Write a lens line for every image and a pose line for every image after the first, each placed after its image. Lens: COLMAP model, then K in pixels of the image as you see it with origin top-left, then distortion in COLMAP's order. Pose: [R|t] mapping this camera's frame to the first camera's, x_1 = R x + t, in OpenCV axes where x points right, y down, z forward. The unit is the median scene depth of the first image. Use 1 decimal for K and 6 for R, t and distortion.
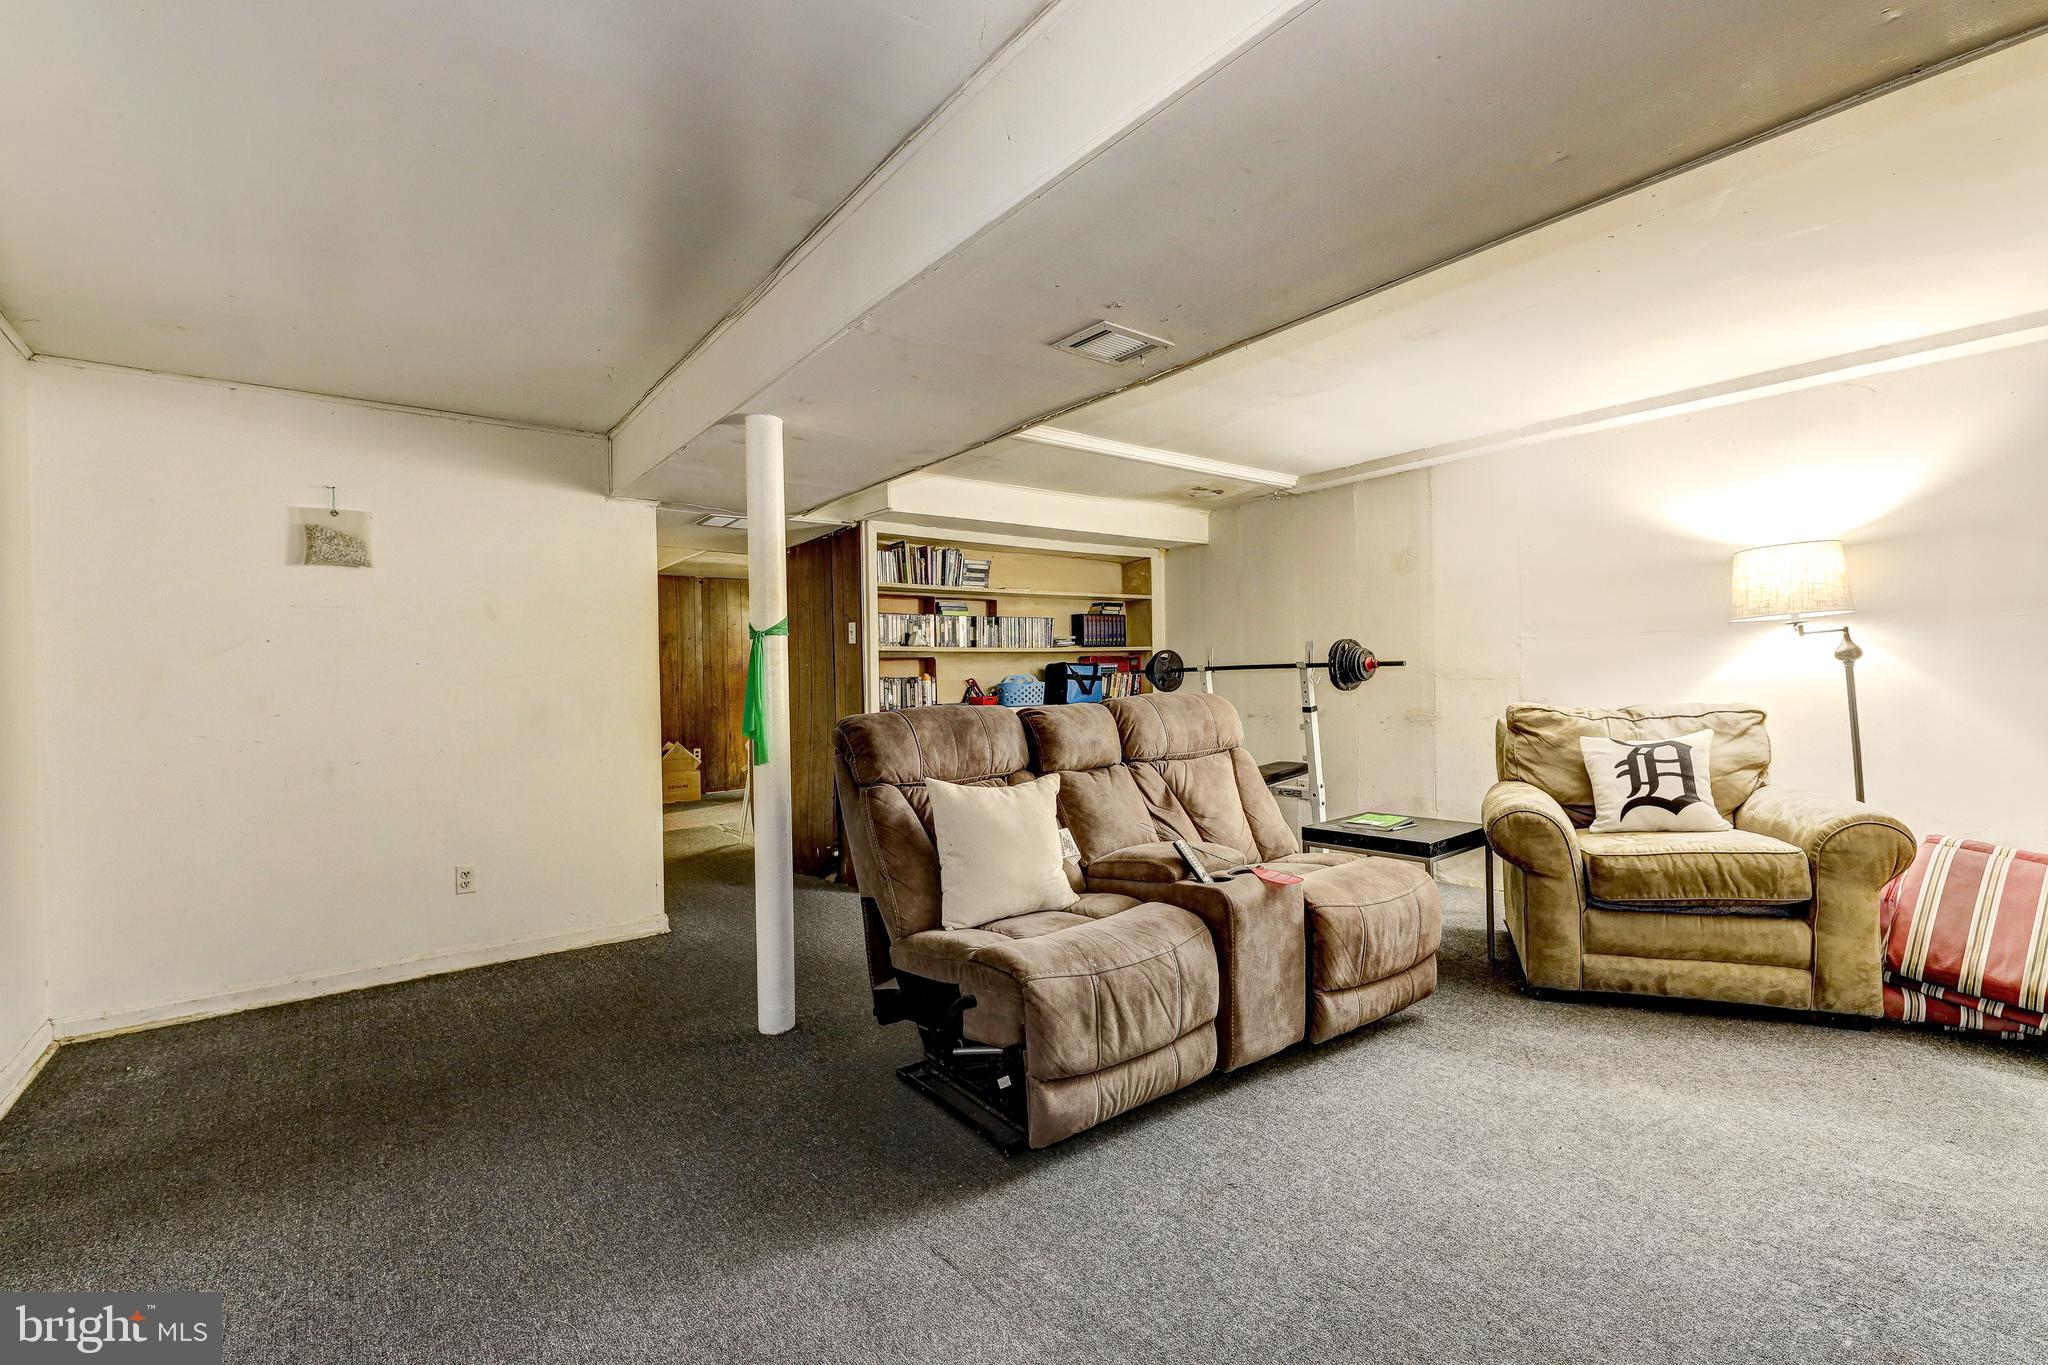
lens RADIAL K [[909.3, 0, 1034.4], [0, 909.3, 683.6], [0, 0, 1]] dist [-0.001819, 0.000715]
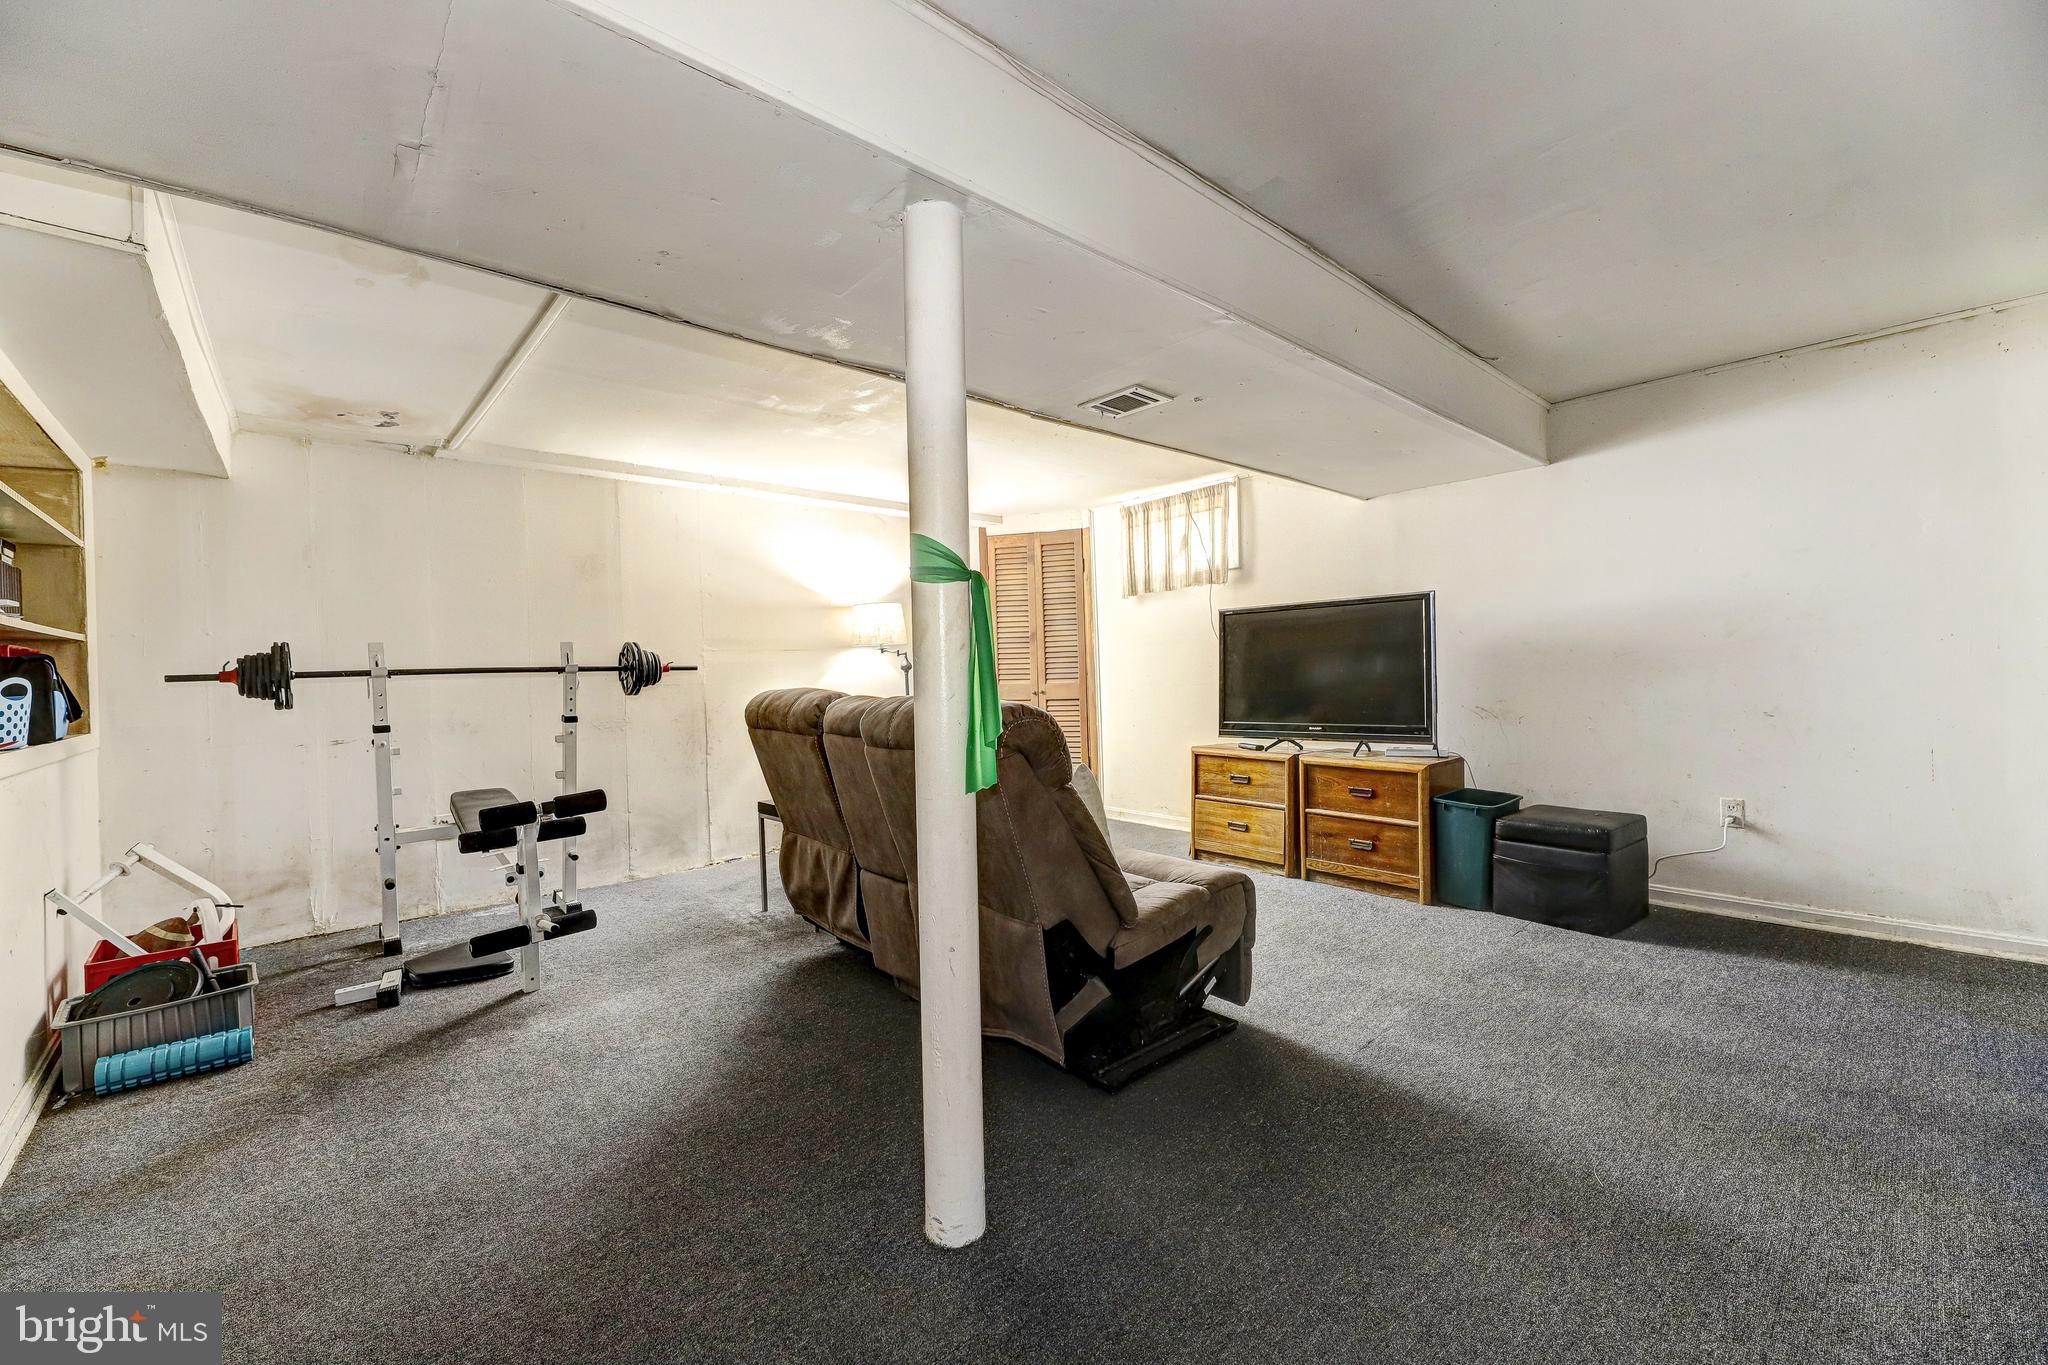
lens RADIAL K [[842.2, 0, 1024.0], [0, 842.2, 682.5], [0, 0, 1]] dist [0.000101, 0.000004]
pose [[-0.087797, 0.004889, 0.996126, -0.790113], [0.023558, 0.999718, -0.002830, 0.008117], [-0.995860, 0.023219, -0.087887, 0.877385]]
